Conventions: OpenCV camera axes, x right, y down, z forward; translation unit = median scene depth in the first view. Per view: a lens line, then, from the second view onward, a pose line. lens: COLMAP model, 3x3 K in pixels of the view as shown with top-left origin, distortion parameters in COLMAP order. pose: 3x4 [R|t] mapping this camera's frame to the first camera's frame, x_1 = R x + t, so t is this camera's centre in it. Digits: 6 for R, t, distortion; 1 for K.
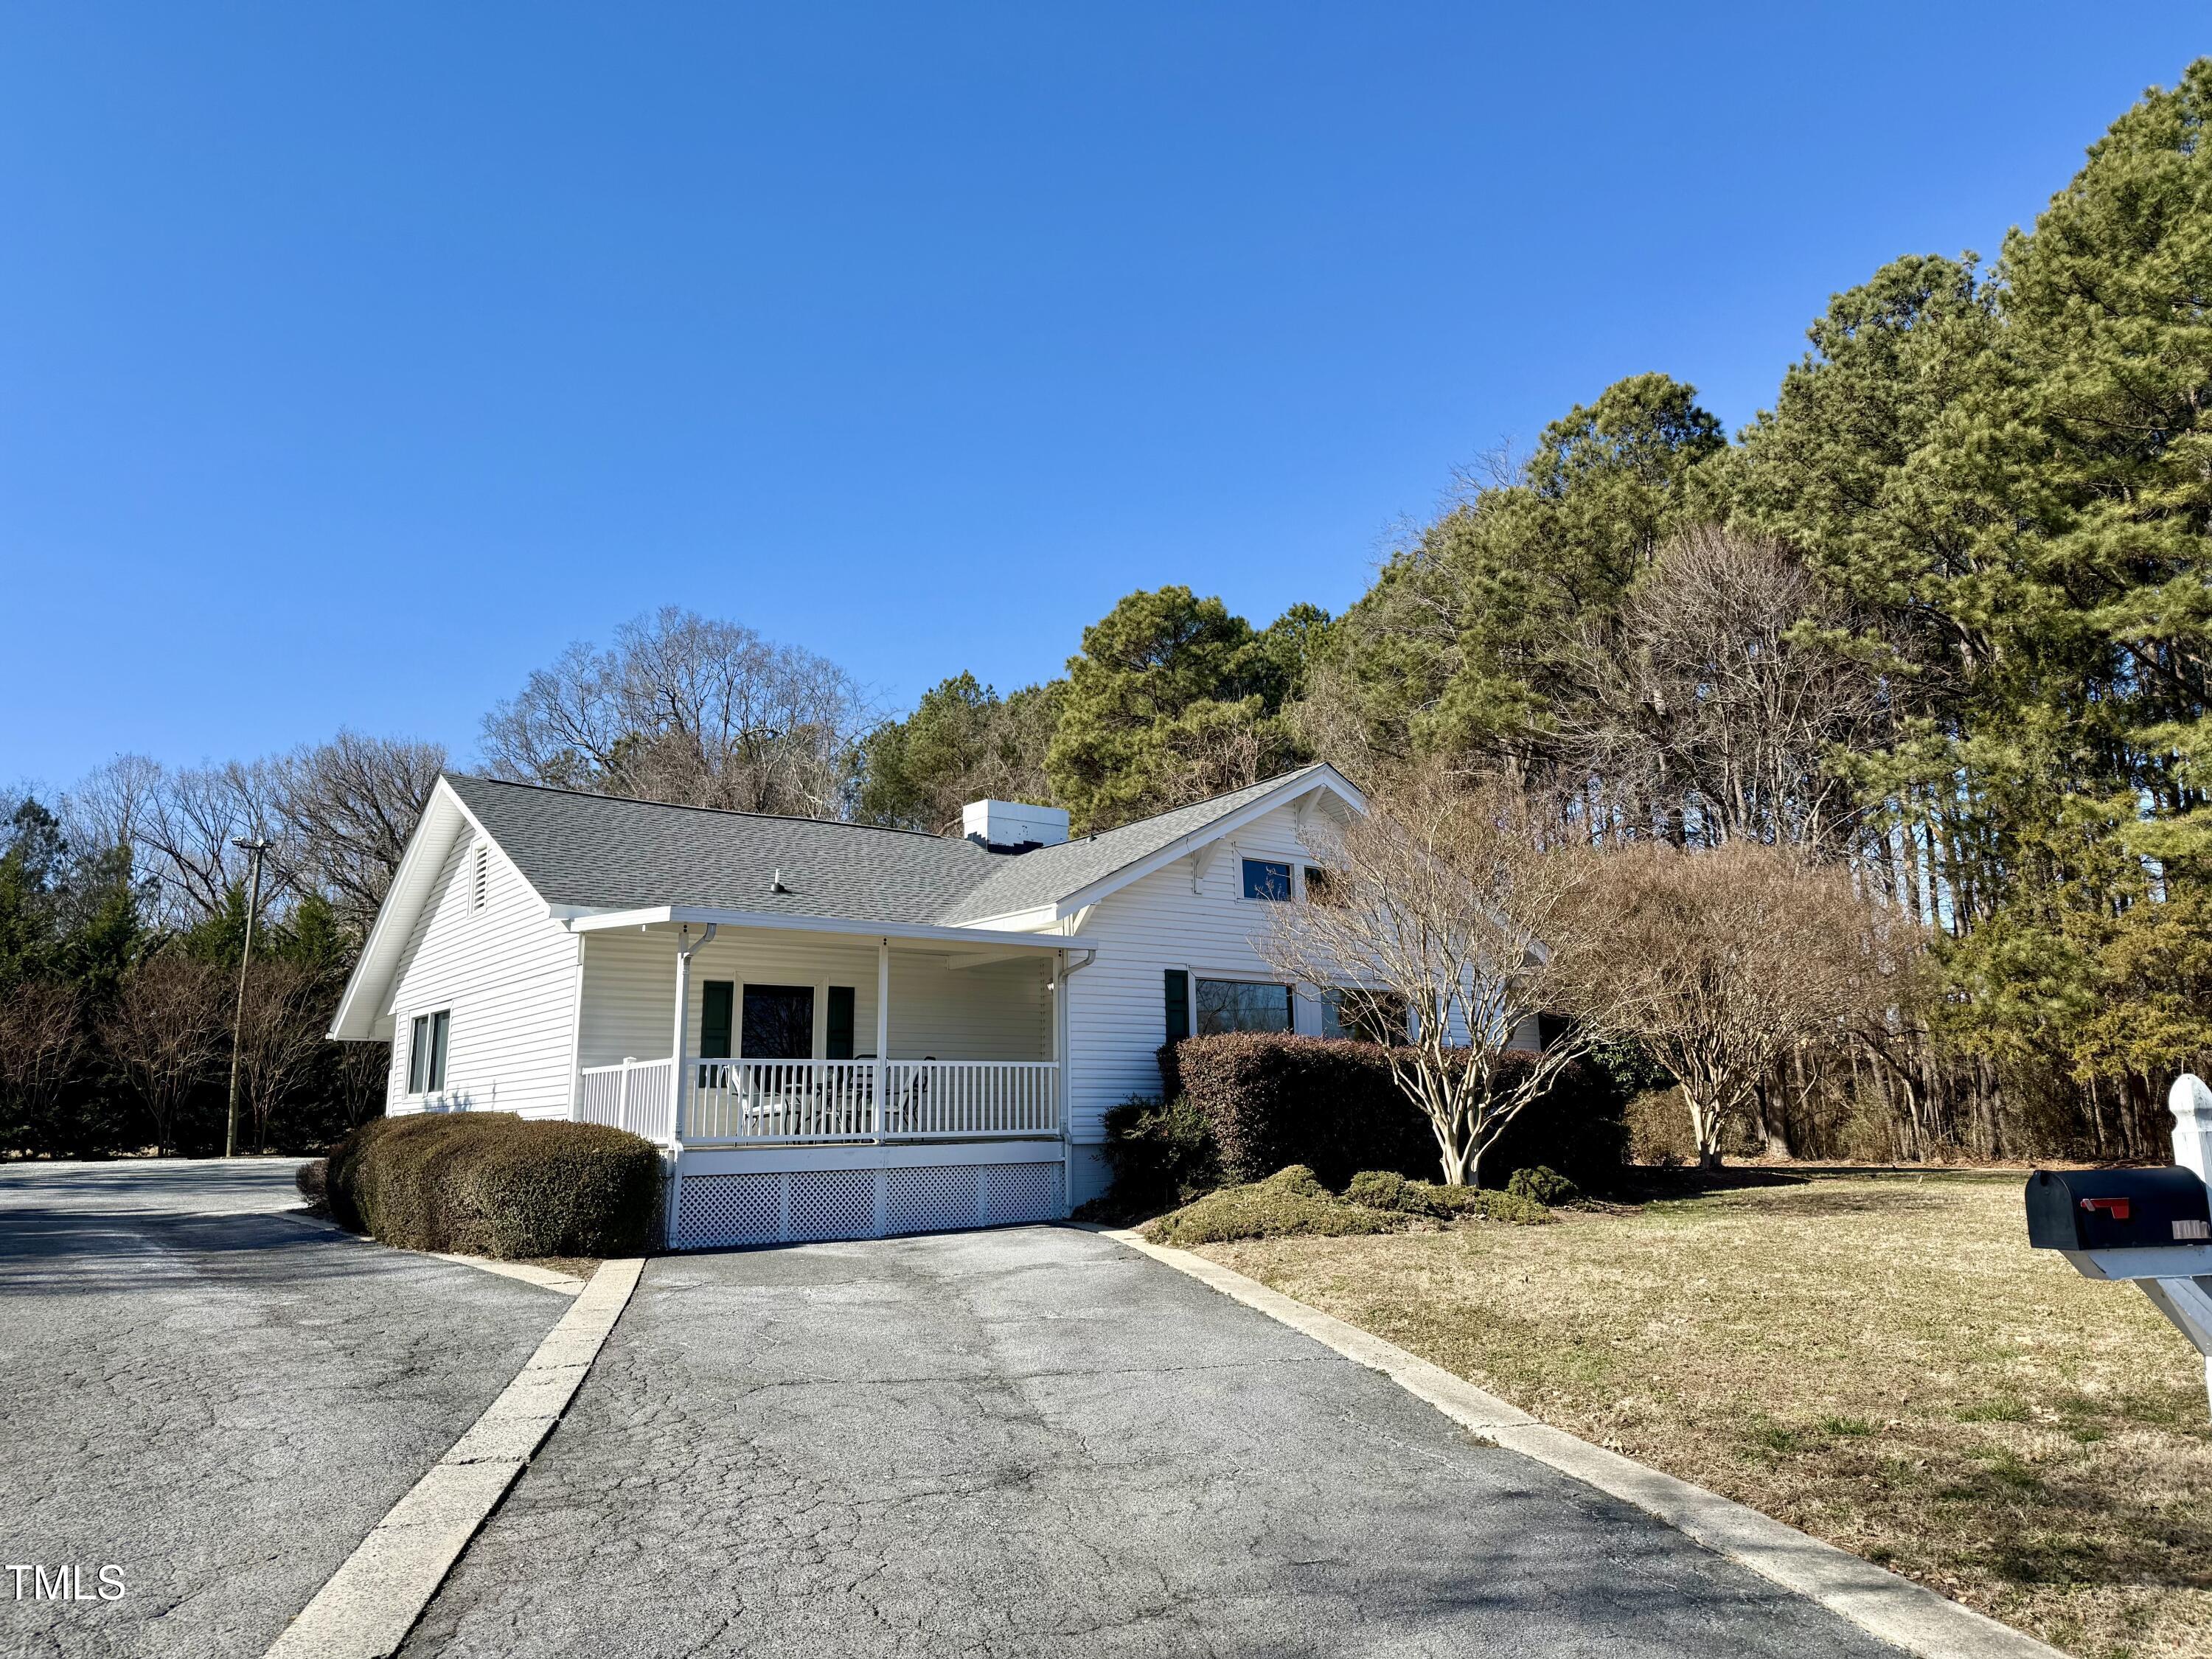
lens RADIAL K [[1501.4, 0, 1087.6], [0, 1501.4, 848.3], [0, 0, 1]] dist [-0.003720, -0.008867]
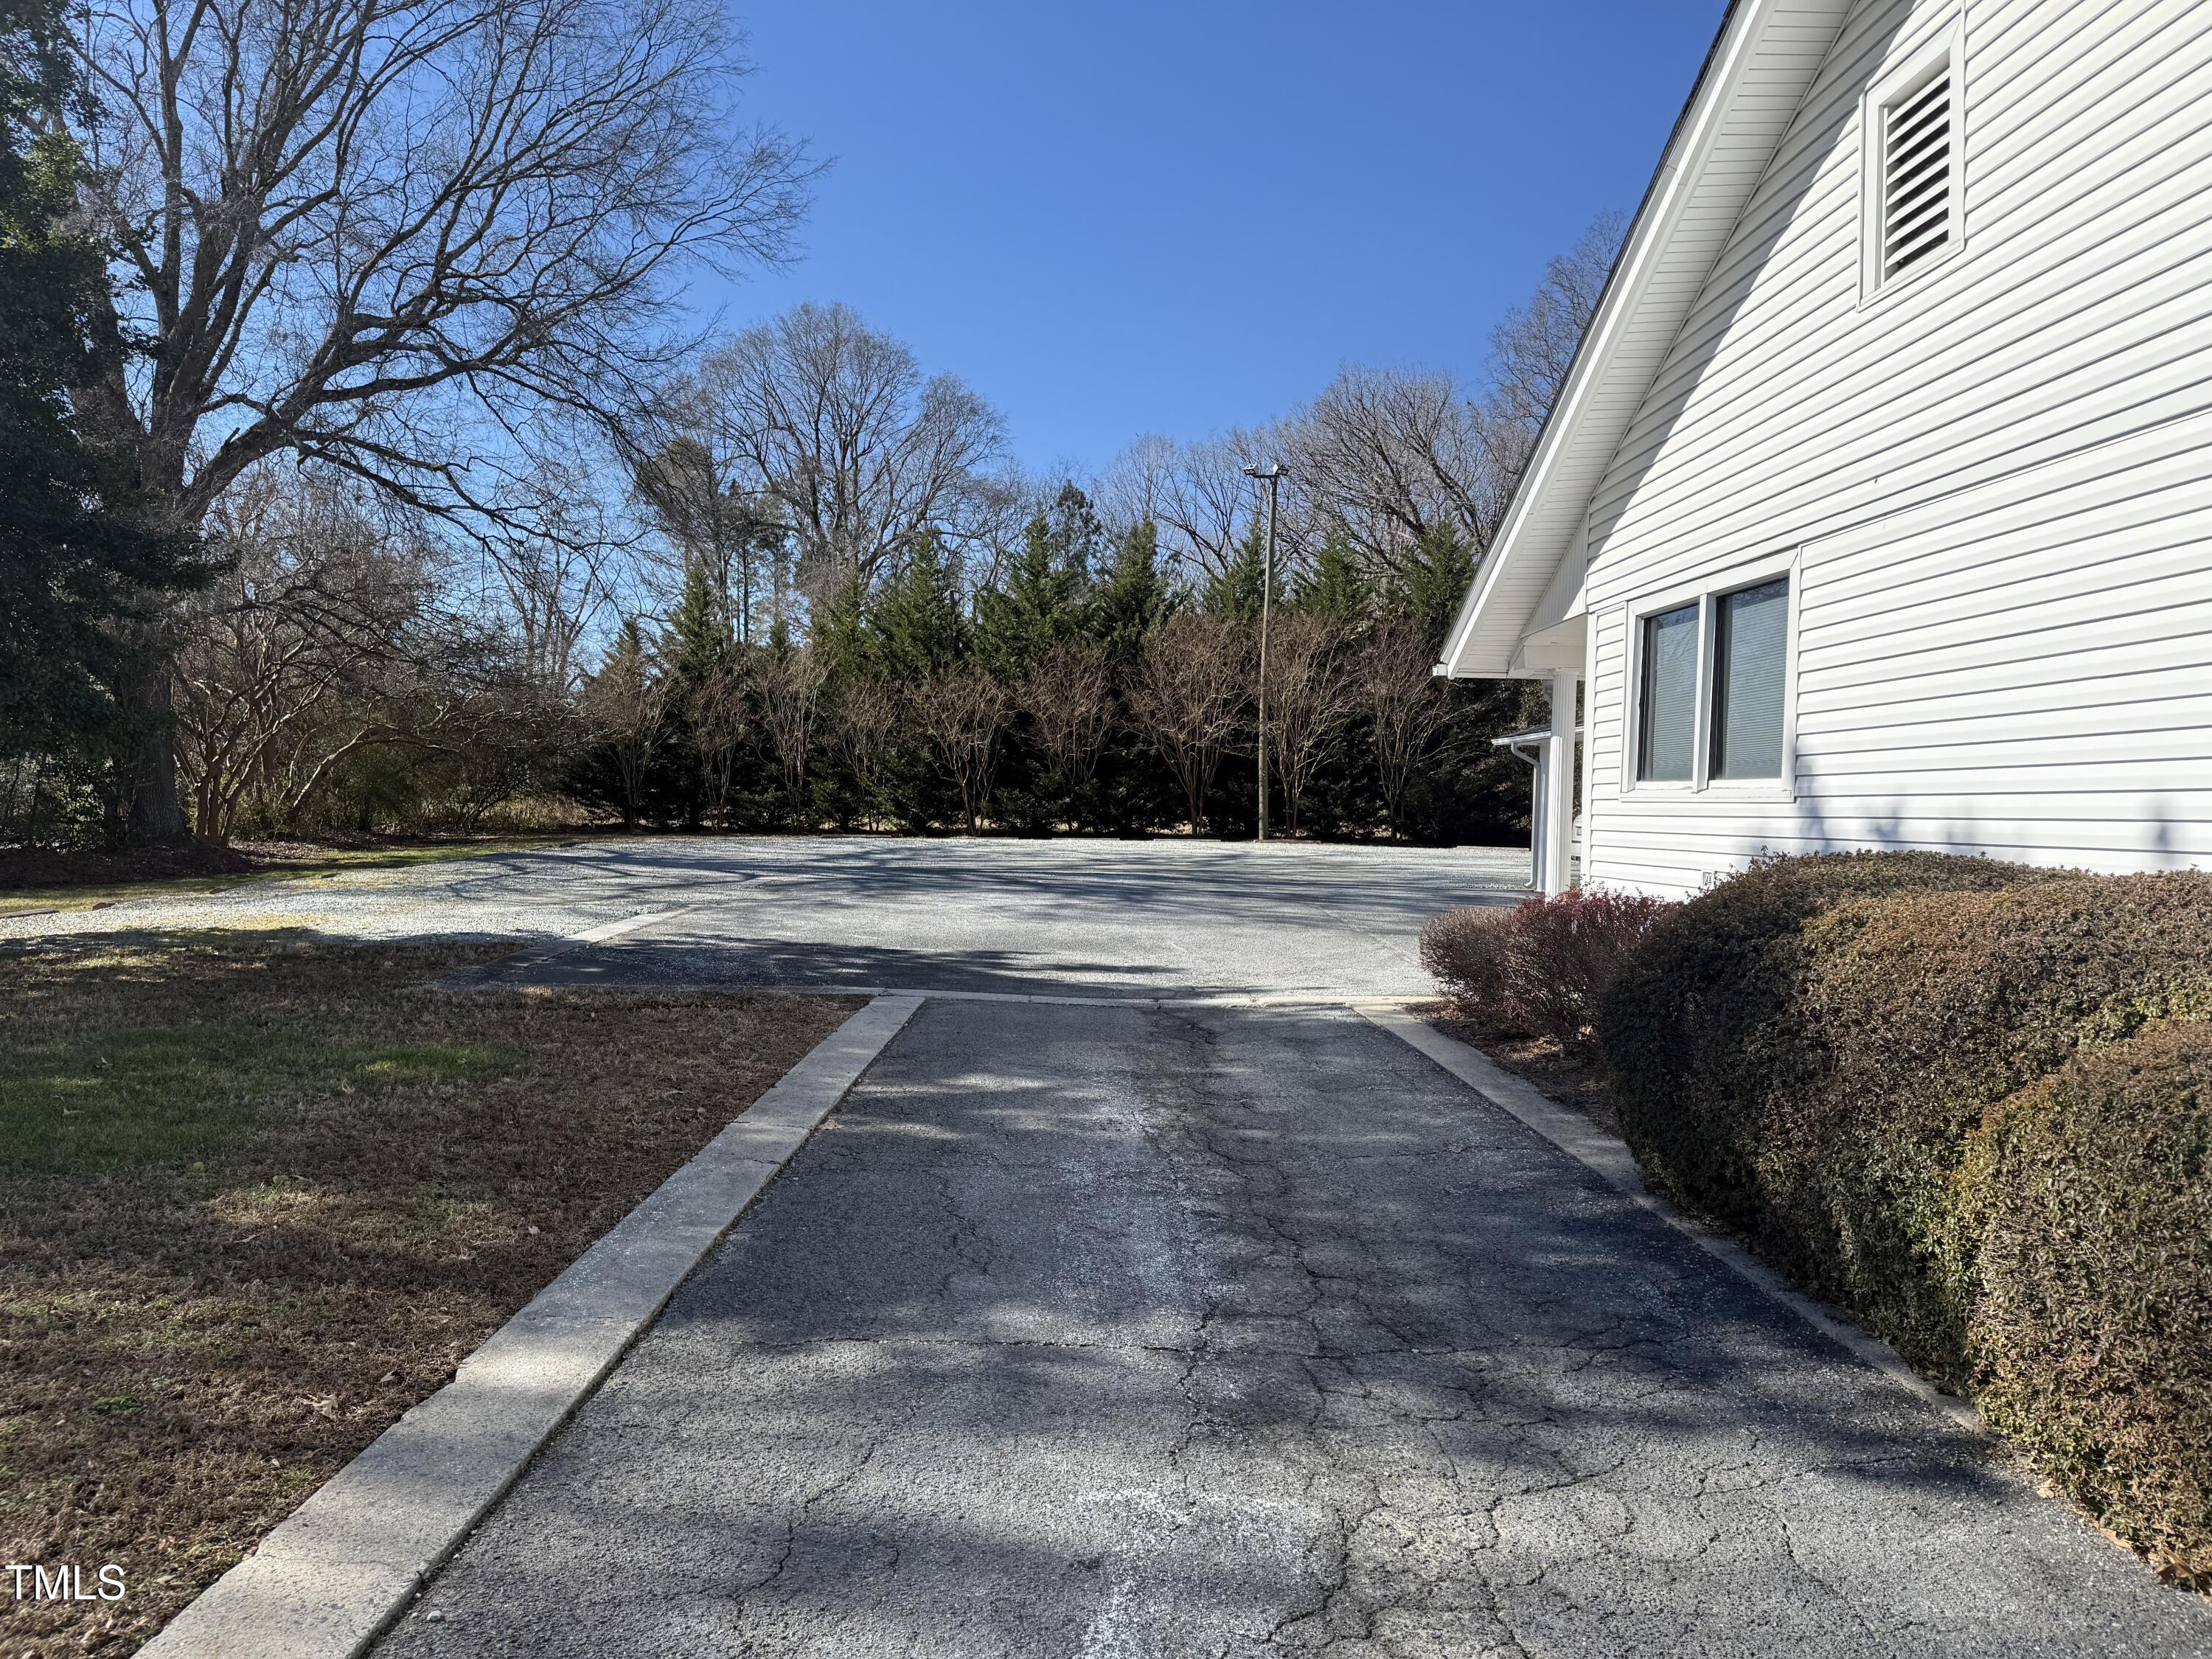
lens RADIAL K [[1501.4, 0, 1126.5], [0, 1501.4, 838.2], [0, 0, 1]] dist [-0.003720, -0.008867]
pose [[0.827776, 0.043956, -0.559334, -0.144000], [0.071552, 0.980515, 0.182948, 0.038046], [0.556477, -0.191461, 0.808502, 0.240019]]
